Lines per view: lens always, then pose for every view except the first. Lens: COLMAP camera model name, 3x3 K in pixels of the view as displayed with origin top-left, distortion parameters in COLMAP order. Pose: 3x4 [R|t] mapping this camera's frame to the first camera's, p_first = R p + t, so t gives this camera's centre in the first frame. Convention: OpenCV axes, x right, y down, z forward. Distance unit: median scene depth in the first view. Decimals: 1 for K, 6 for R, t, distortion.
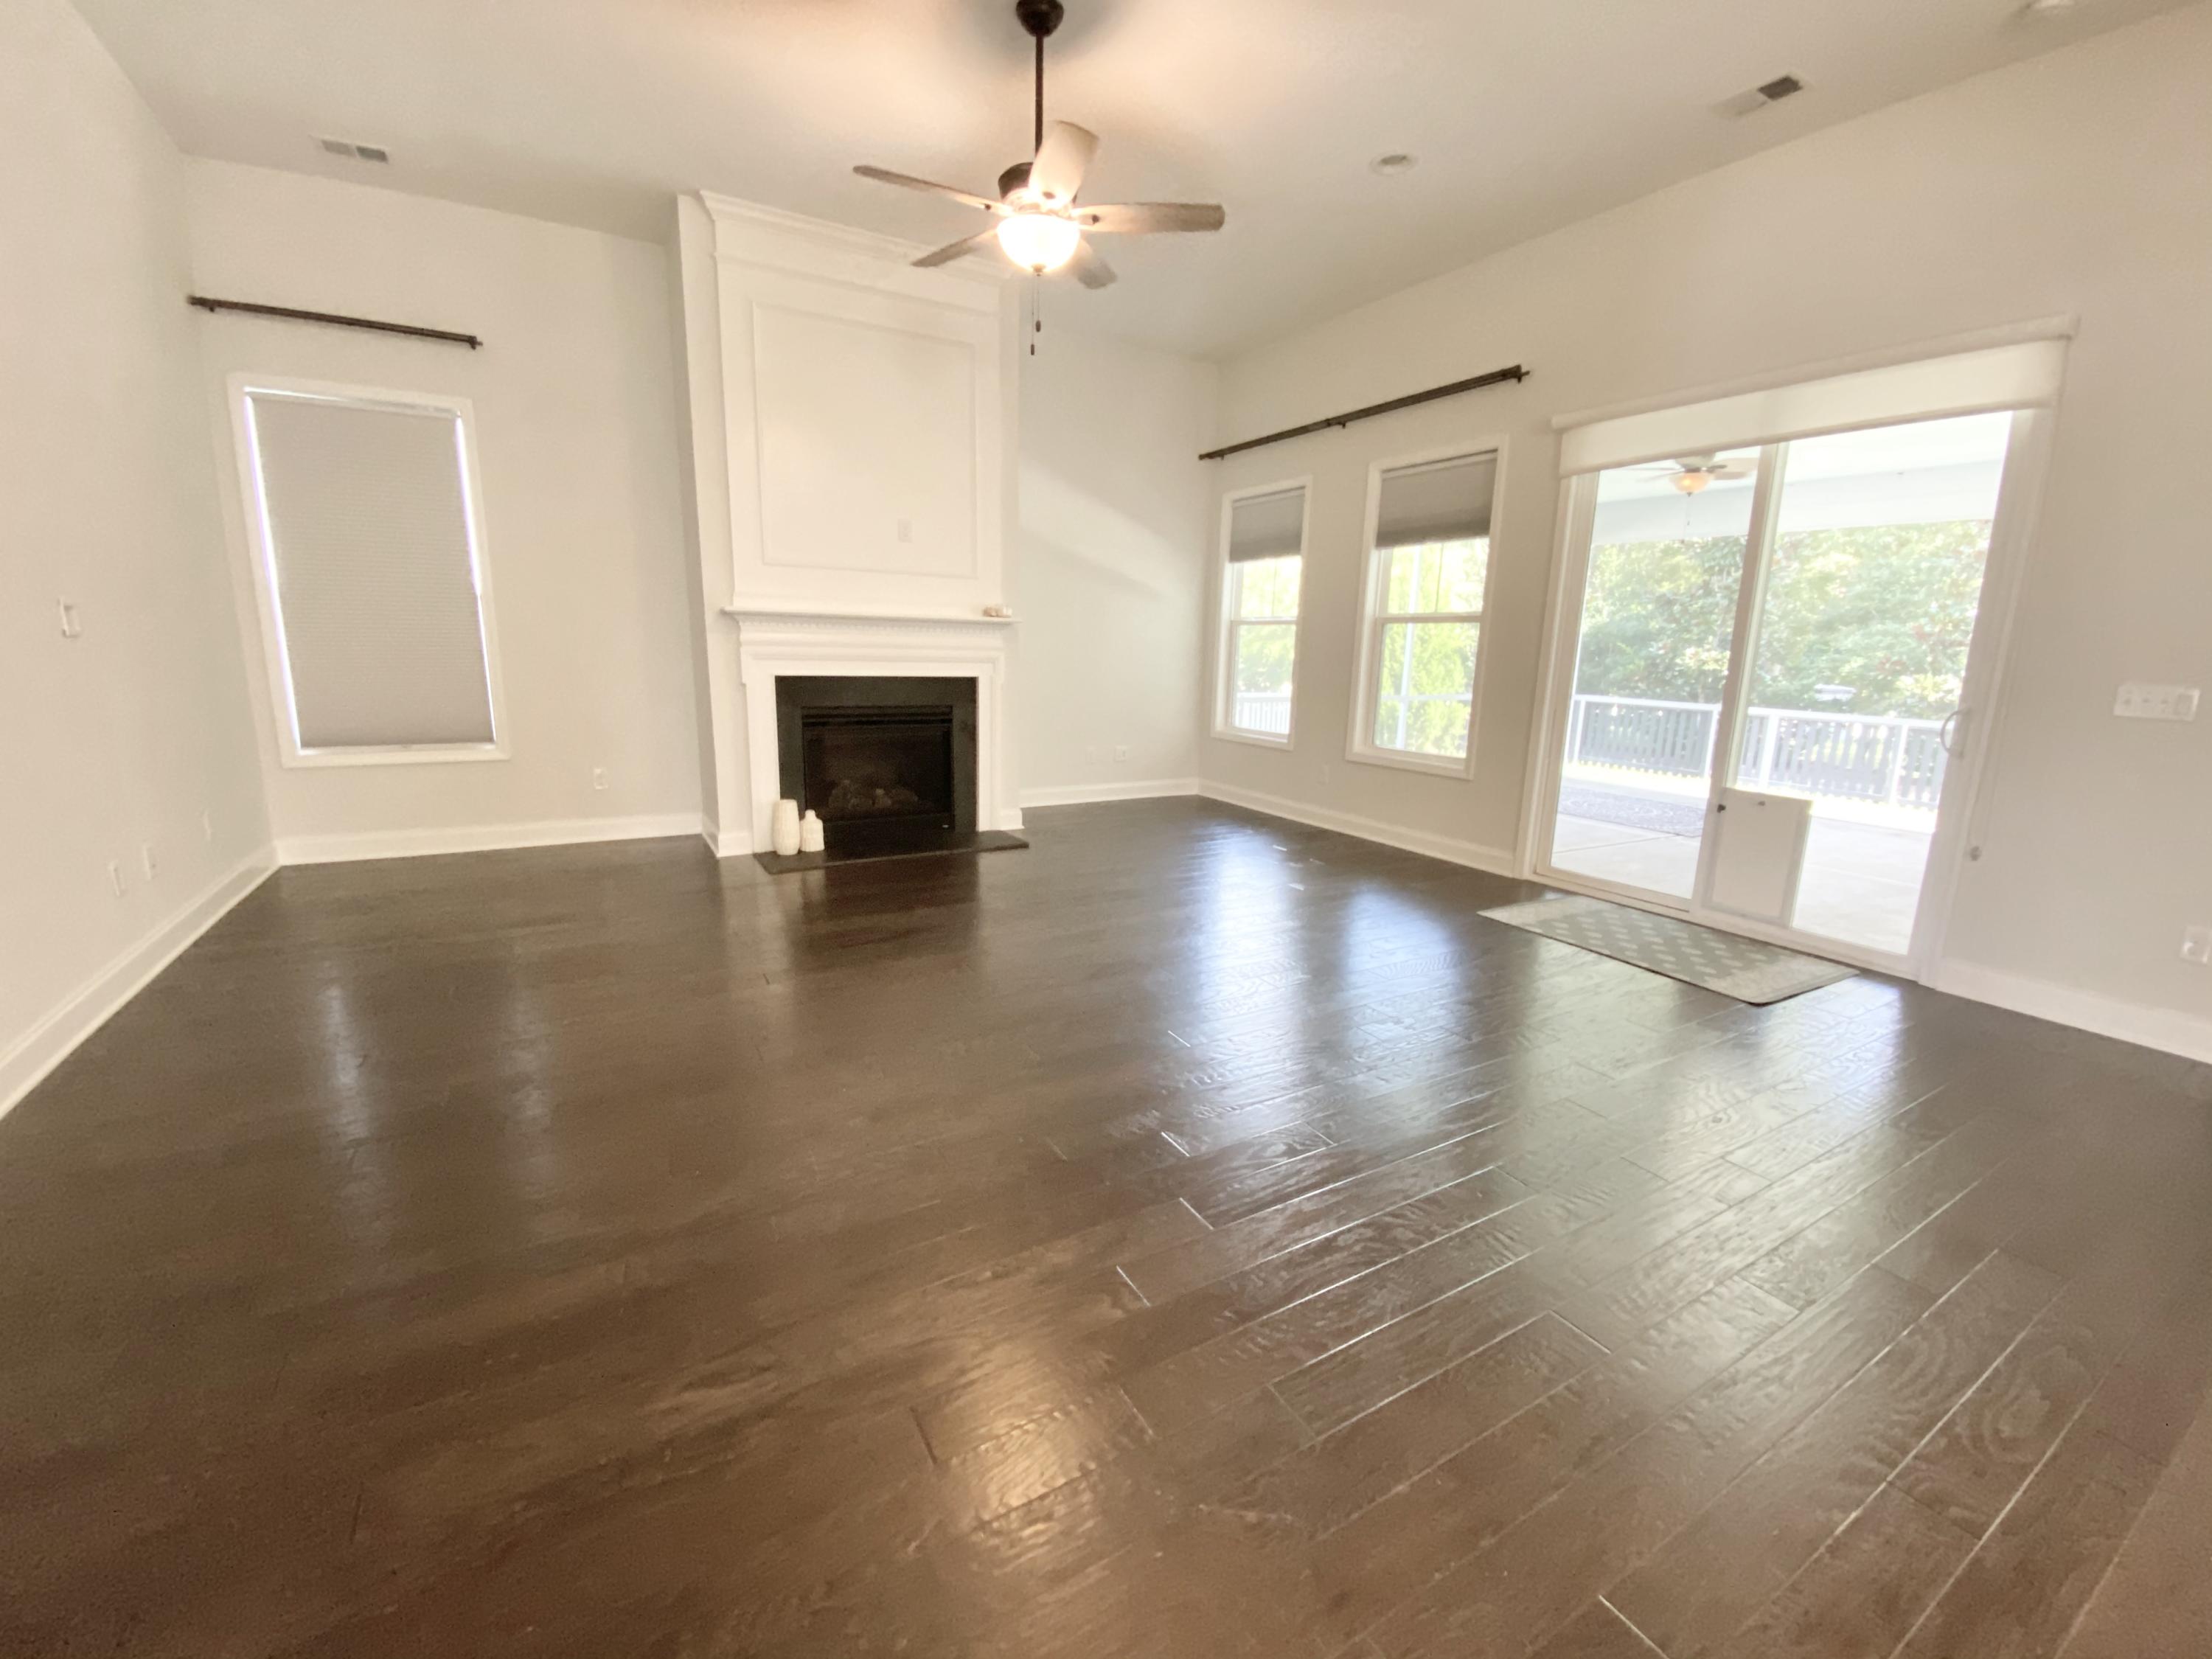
lens RADIAL K [[902.6, 0, 1110.0], [0, 902.6, 831.6], [0, 0, 1]] dist [0.015462, -0.017515]
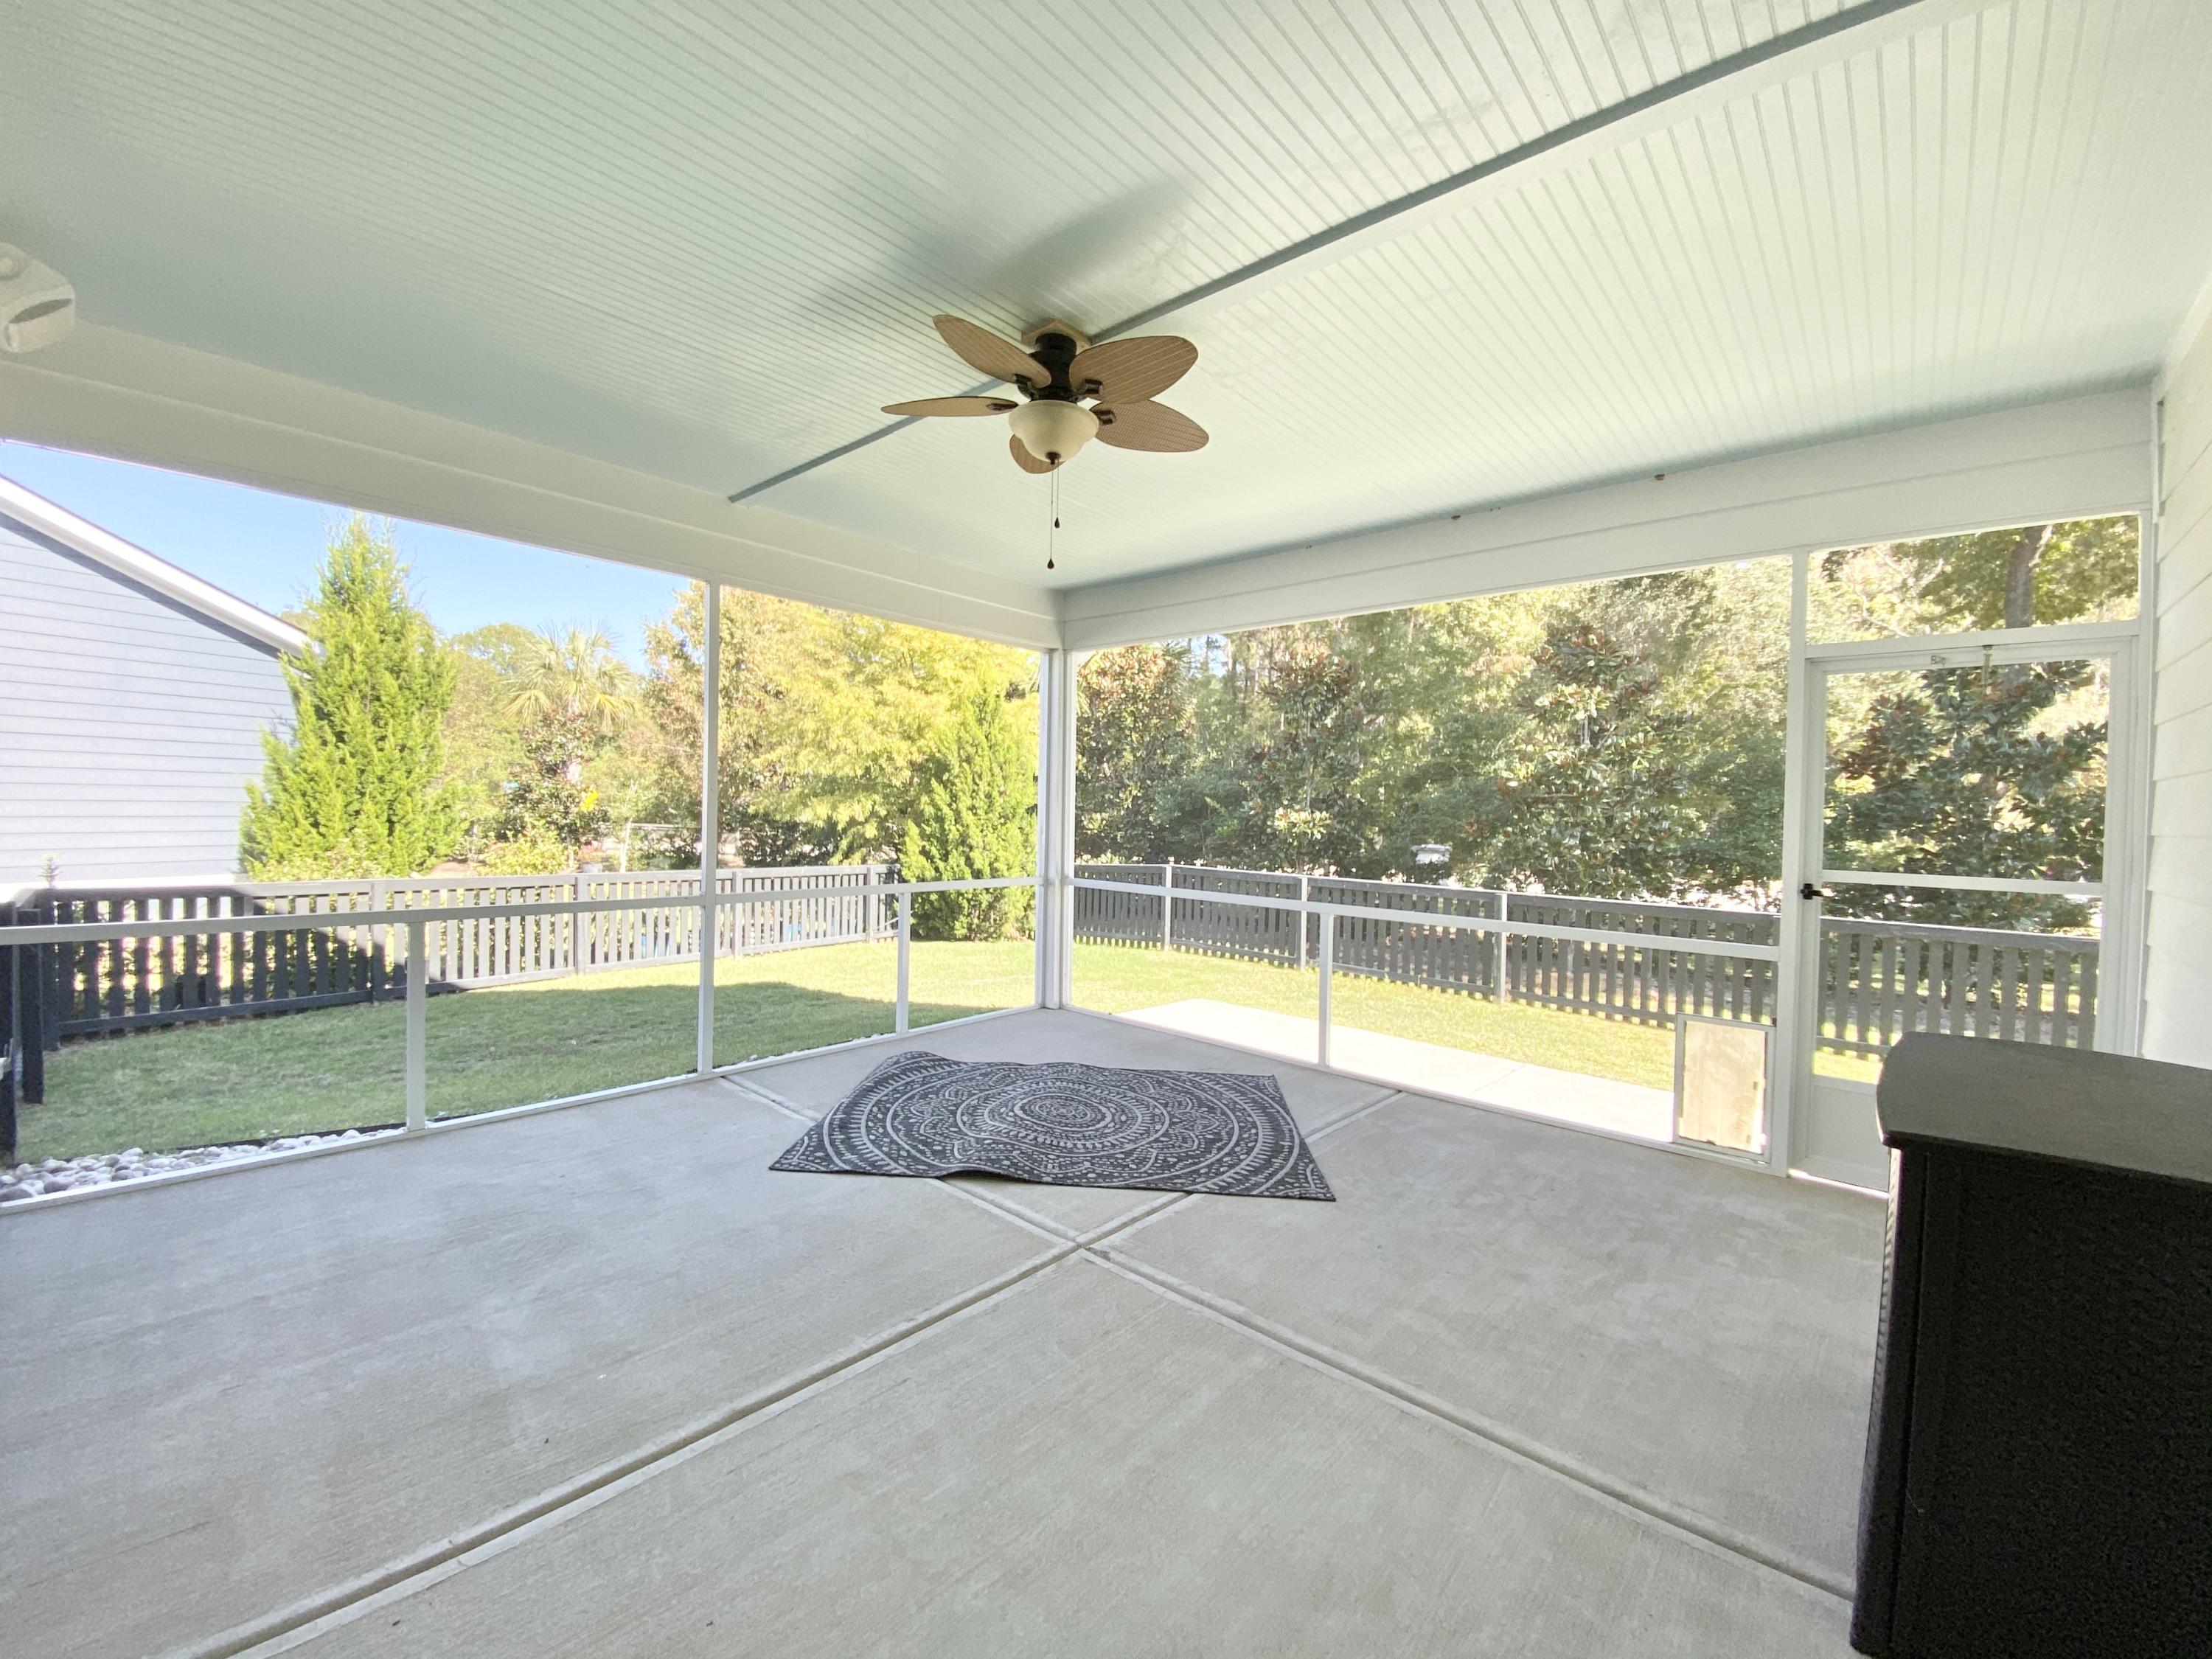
lens RADIAL K [[902.6, 0, 1107.3], [0, 902.6, 829.5], [0, 0, 1]] dist [0.015462, -0.017515]
pose [[0.950357, -0.010574, 0.310981, 0.624030], [0.066522, 0.983220, -0.169860, -0.140346], [-0.303967, 0.182115, 0.935114, 0.726705]]
